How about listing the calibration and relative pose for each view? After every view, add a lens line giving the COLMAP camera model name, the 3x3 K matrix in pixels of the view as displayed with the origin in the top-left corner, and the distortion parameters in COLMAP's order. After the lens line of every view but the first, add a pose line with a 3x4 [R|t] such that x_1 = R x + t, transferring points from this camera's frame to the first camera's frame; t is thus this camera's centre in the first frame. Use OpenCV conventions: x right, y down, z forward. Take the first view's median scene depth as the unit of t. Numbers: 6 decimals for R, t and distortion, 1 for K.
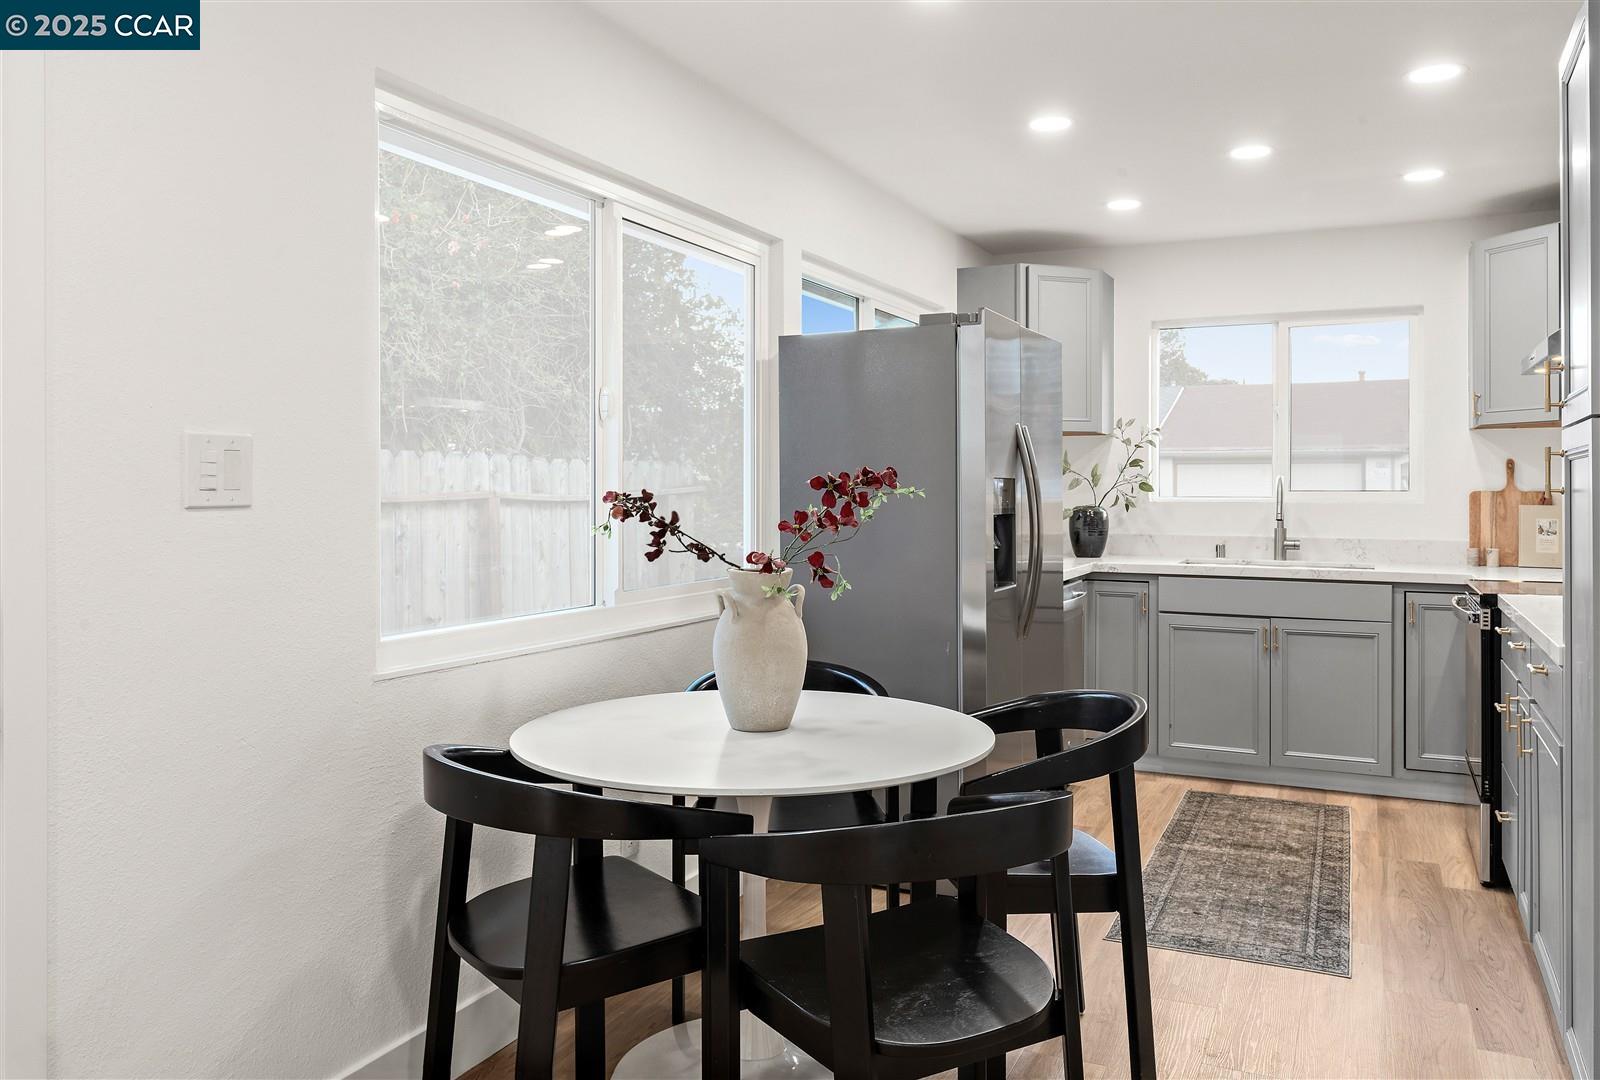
lens RADIAL K [[1146.5, 0, 838.2], [0, 1146.5, 491.3], [0, 0, 1]] dist [0.001136, -0.000493]
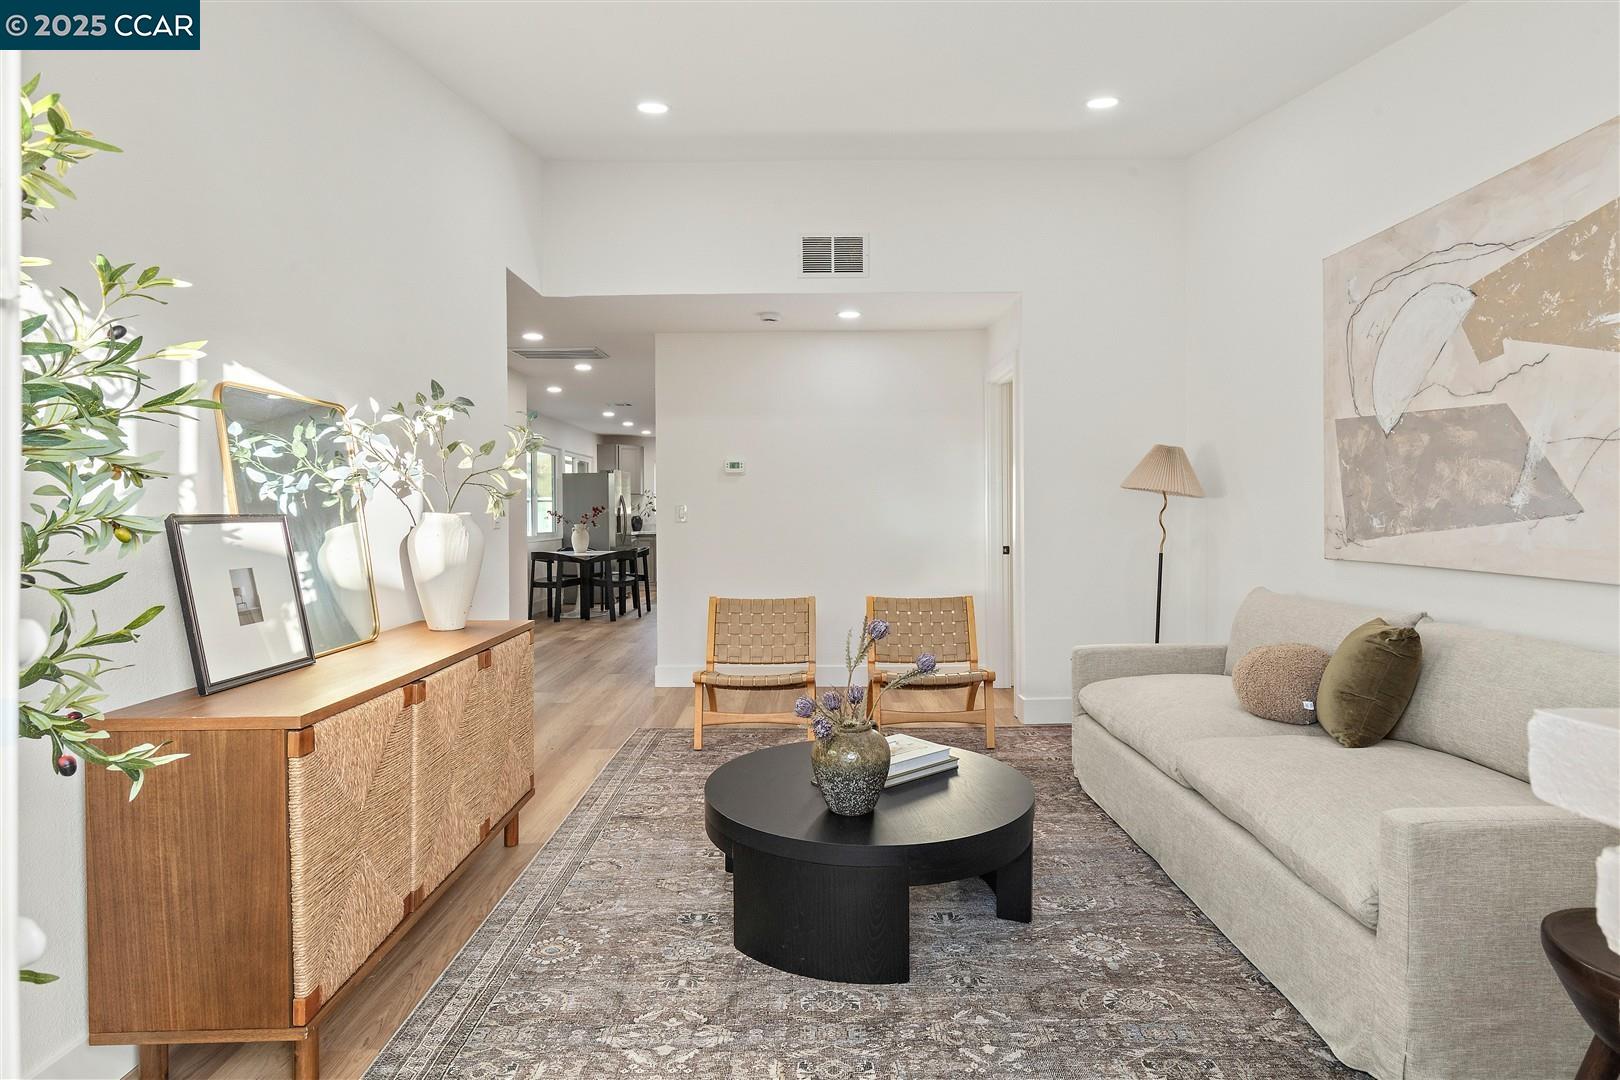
lens RADIAL K [[796.3, 0, 812.9], [0, 796.3, 516.9], [0, 0, 1]] dist [0.000898, 0.000095]
pose [[0.904485, -0.003901, 0.426488, -0.366726], [0.002702, 0.999991, 0.003417, 0.011538], [-0.426497, -0.001938, 0.904487, -1.570255]]
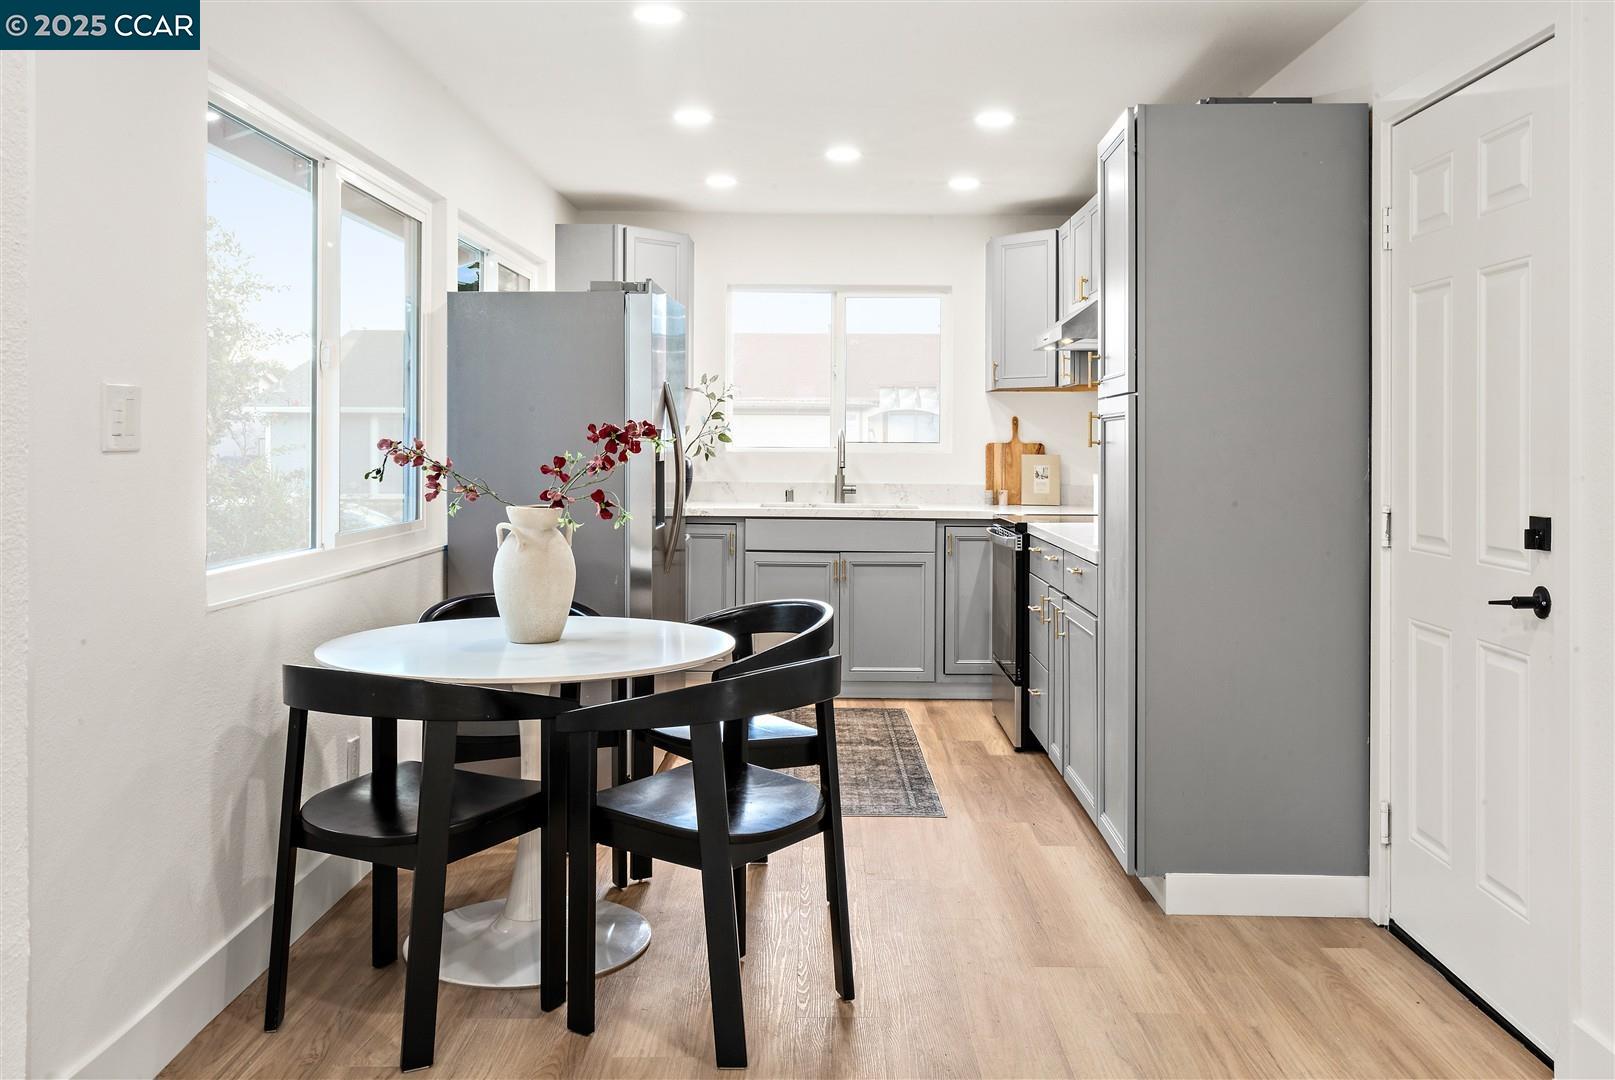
lens RADIAL K [[1293.1, 0, 802.2], [0, 1293.1, 440.5], [0, 0, 1]] dist [0.005051, -0.000050]
pose [[0.912617, 0.005313, 0.408781, -0.189593], [-0.004865, 0.999986, -0.002136, 0.001269], [-0.408787, -0.000039, 0.912630, -0.168399]]
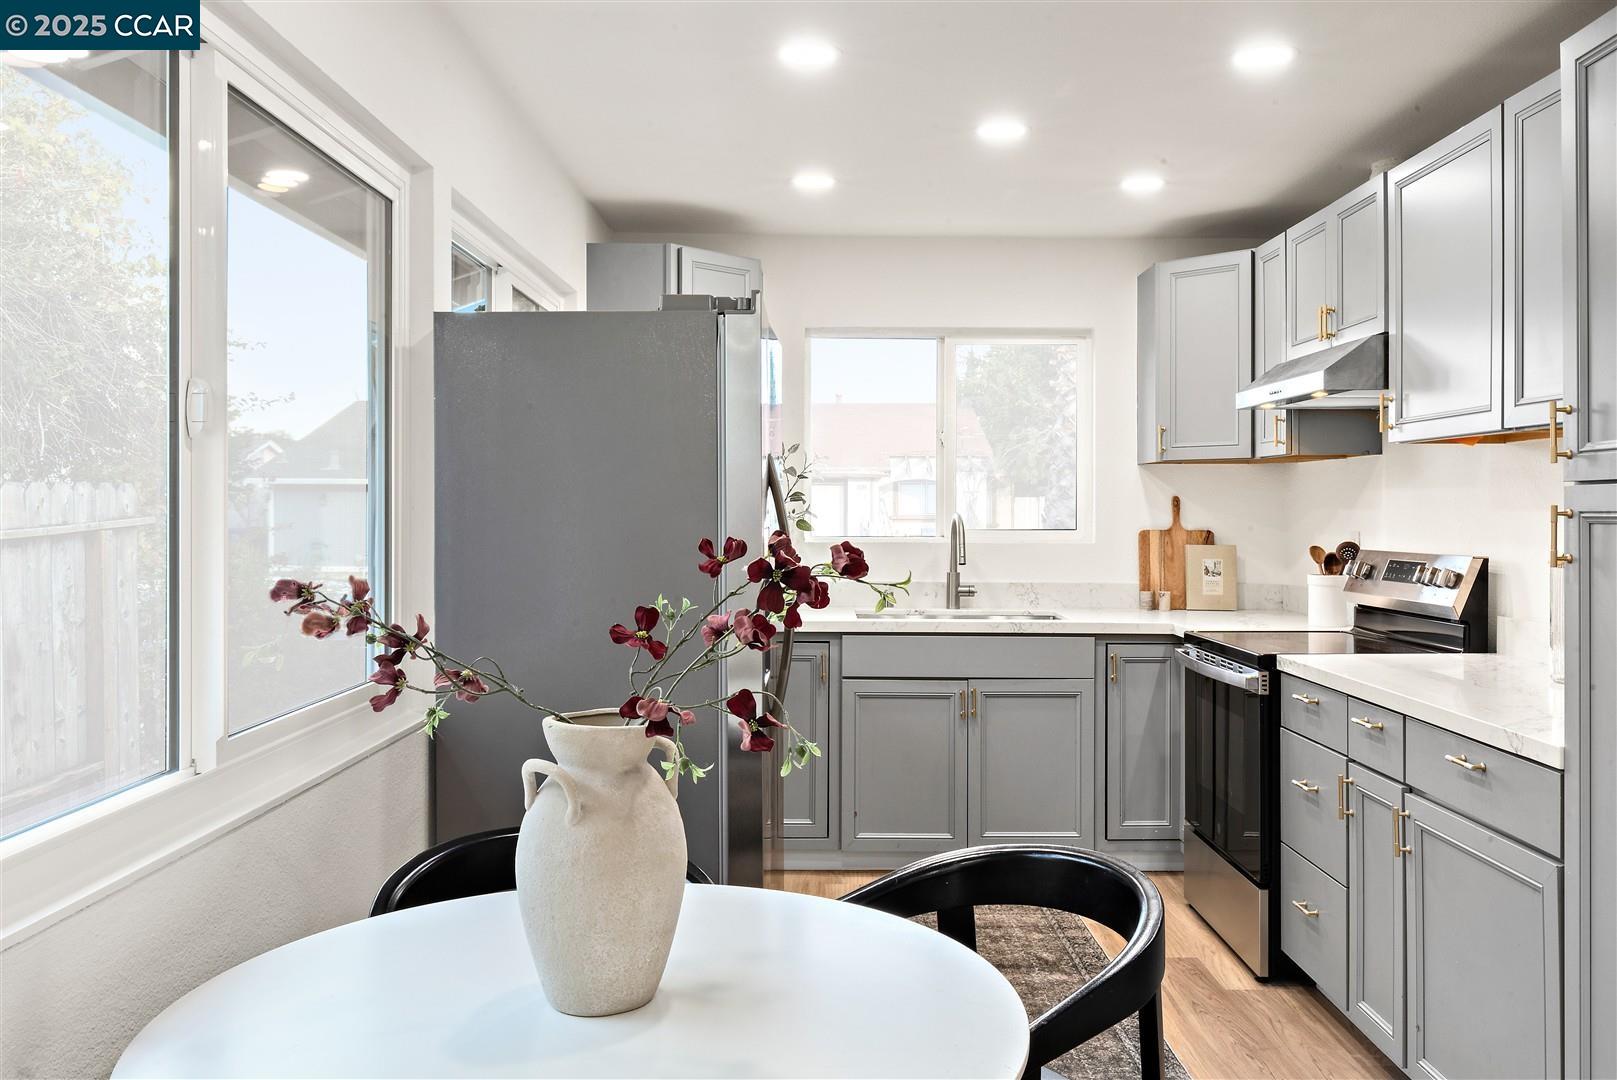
lens RADIAL K [[1220.0, 0, 807.6], [0, 1220.0, 506.5], [0, 0, 1]] dist [0.005711, 0.000727]
pose [[0.907536, 0.001591, 0.419970, -0.120272], [-0.000829, 0.999998, -0.001997, -0.018040], [-0.419973, 0.001464, 0.907536, 0.218350]]
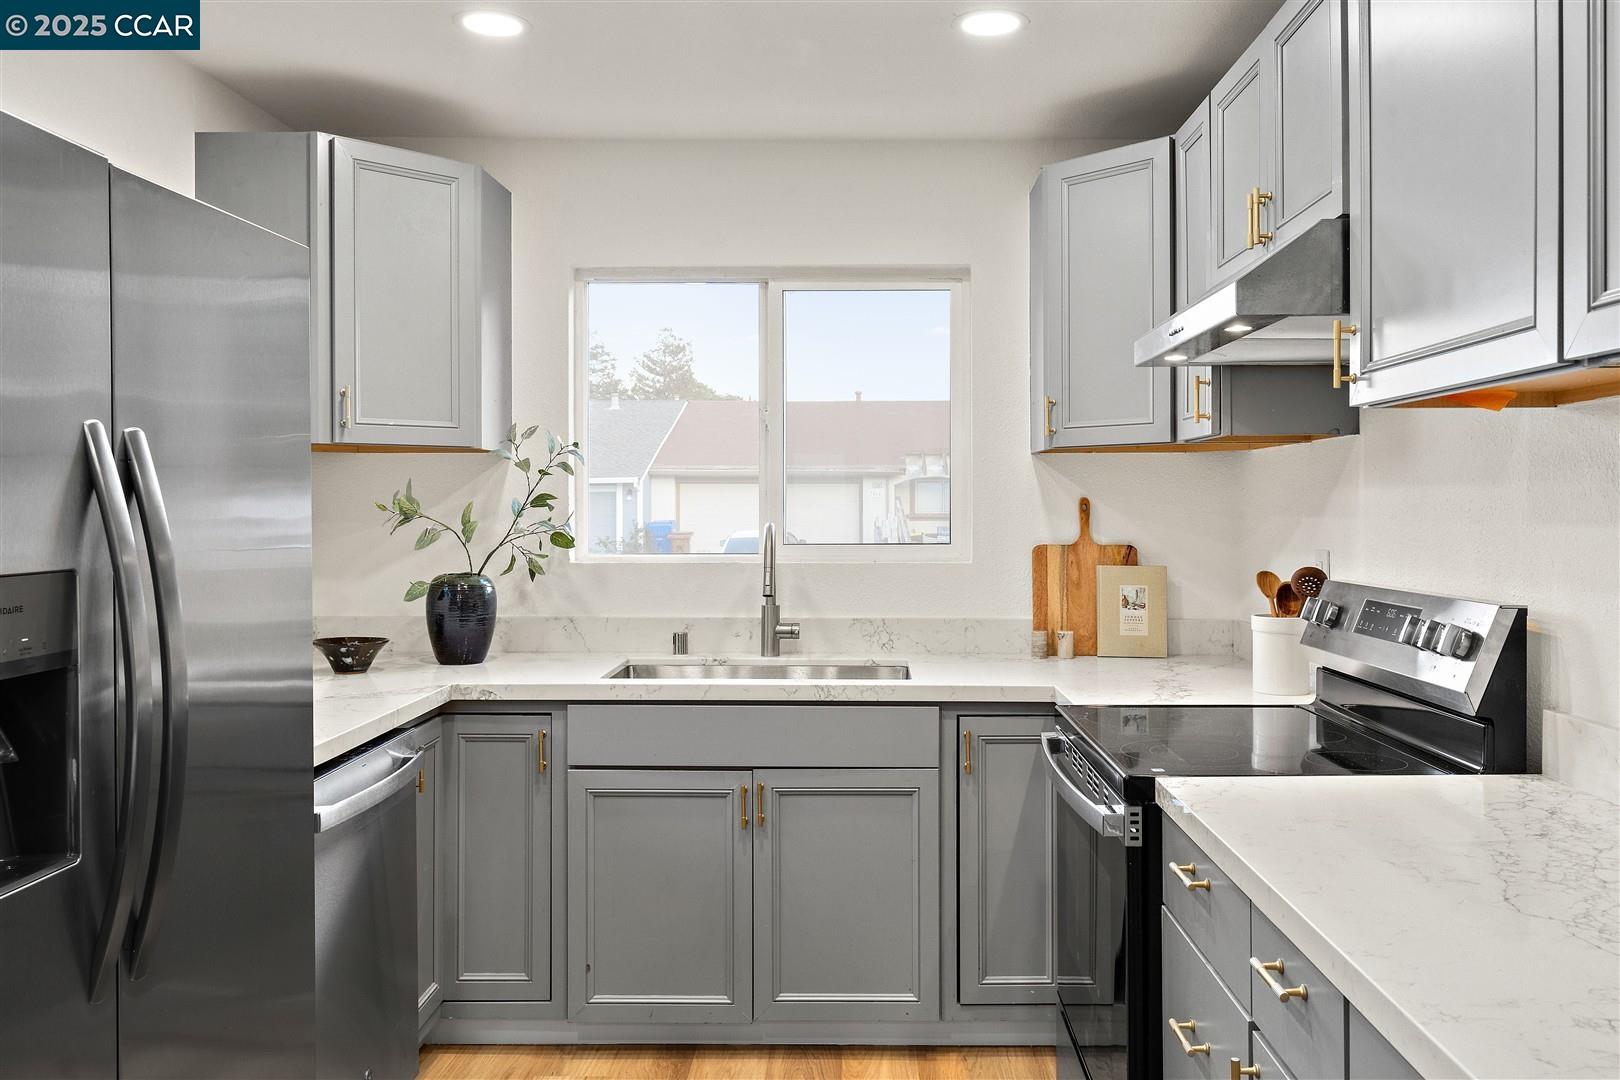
lens RADIAL K [[1164.2, 0, 845.7], [0, 1164.2, 503.3], [0, 0, 1]] dist [0.006734, 0.002488]
pose [[0.912945, -0.001338, 0.408080, 0.178929], [0.002683, 0.999993, -0.002724, -0.024195], [-0.408073, 0.003582, 0.912942, 0.439916]]
